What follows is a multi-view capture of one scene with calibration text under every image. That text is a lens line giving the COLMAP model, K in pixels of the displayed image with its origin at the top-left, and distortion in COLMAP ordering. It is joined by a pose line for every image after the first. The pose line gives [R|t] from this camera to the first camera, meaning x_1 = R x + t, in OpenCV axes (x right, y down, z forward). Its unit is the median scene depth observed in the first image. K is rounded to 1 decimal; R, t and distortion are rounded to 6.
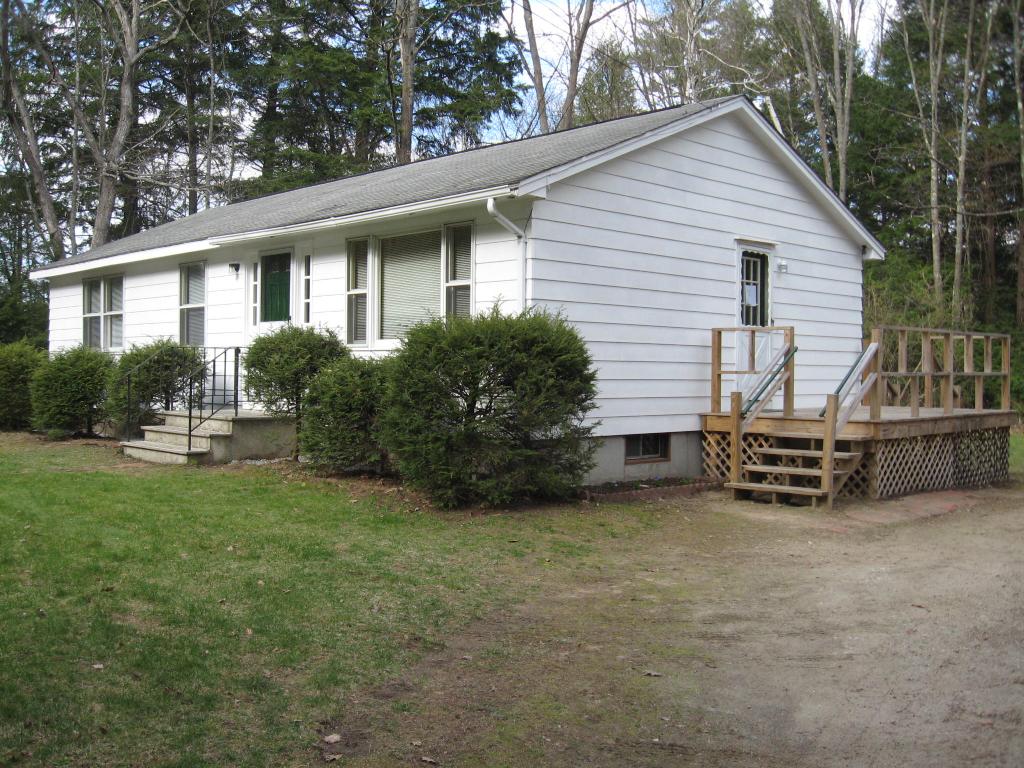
lens RADIAL K [[1097.6, 0, 512.0], [0, 1097.6, 384.0], [0, 0, 1]] dist [-0.147501, -0.005810]
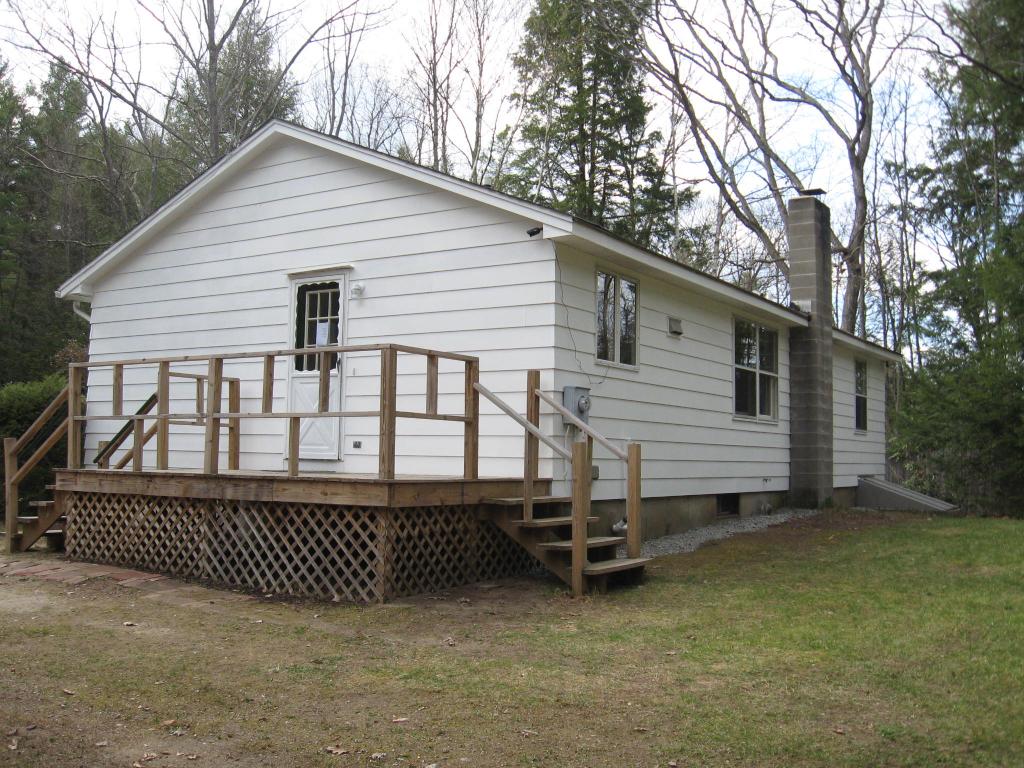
lens RADIAL K [[1097.6, 0, 512.0], [0, 1097.6, 384.0], [0, 0, 1]] dist [-0.147501, -0.005810]
pose [[0.303200, -0.094592, -0.948220, 0.994665], [-0.011619, 0.994620, -0.102936, 0.039928], [0.952856, 0.042228, 0.300470, 0.829367]]
